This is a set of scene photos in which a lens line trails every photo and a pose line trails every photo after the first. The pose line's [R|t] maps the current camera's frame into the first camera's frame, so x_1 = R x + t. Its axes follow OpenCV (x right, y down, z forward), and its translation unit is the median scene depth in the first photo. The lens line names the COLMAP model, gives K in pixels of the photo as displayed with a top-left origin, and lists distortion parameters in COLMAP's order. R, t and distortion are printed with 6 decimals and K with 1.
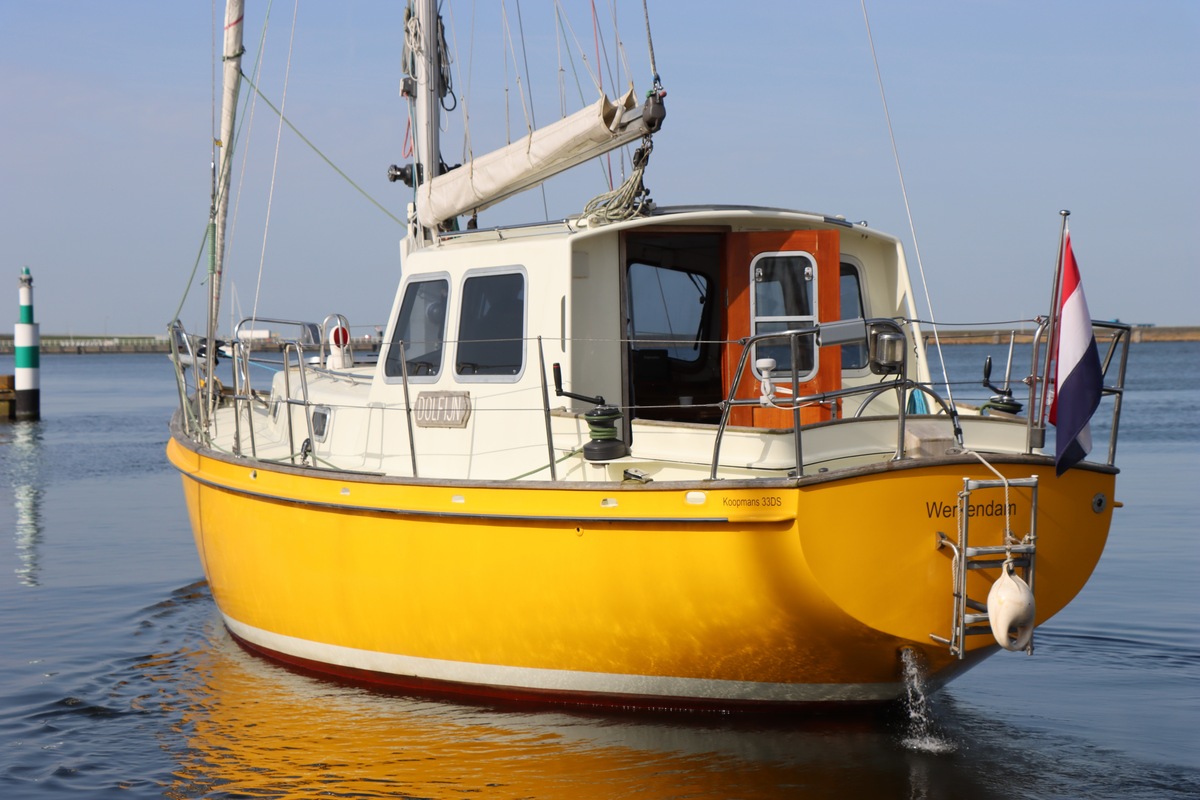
lens RADIAL K [[2417.5, 0, 598.8], [0, 2417.5, 400.5], [0, 0, 1]] dist [0.162418, 0.000000]
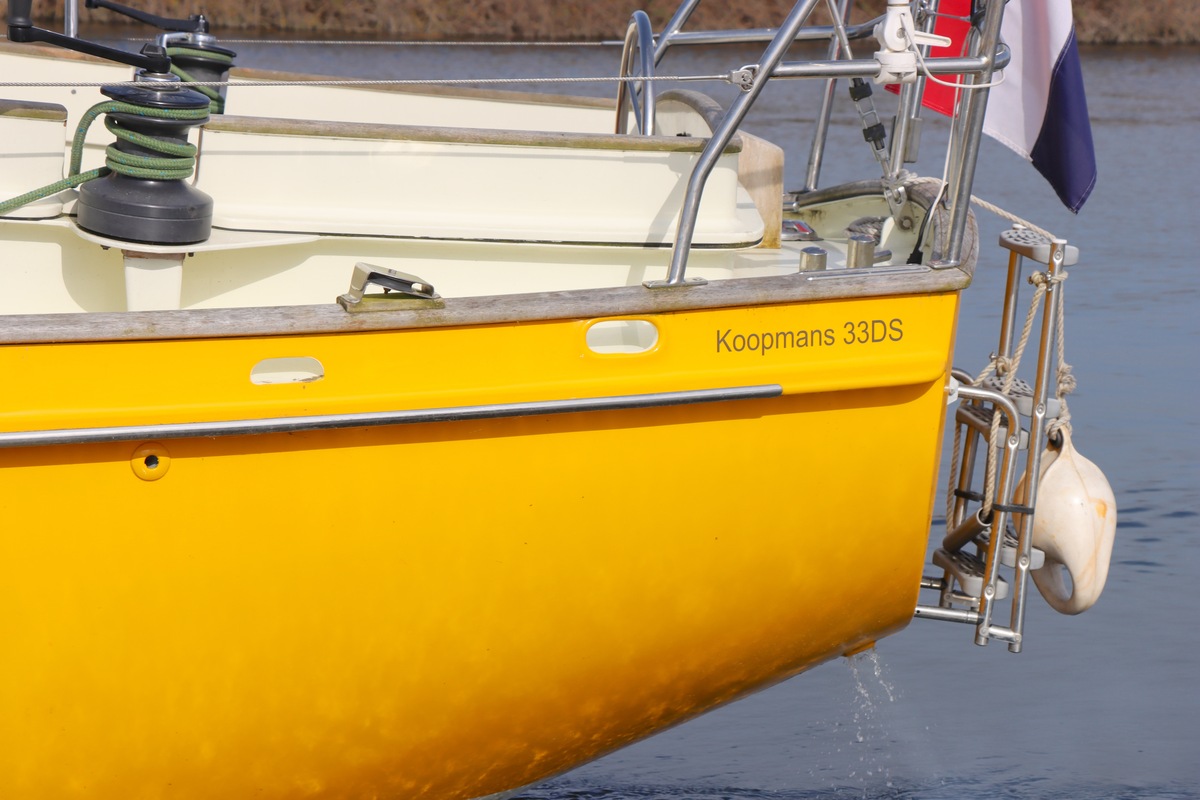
lens RADIAL K [[3491.5, 0, 600.3], [0, 3491.5, 398.2], [0, 0, 1]] dist [0.692080, 0.000000]
pose [[0.337746, -0.098108, 0.936110, -0.428274], [-0.012465, 0.993999, 0.108673, -0.007091], [-0.941155, -0.048373, 0.334496, 0.780595]]
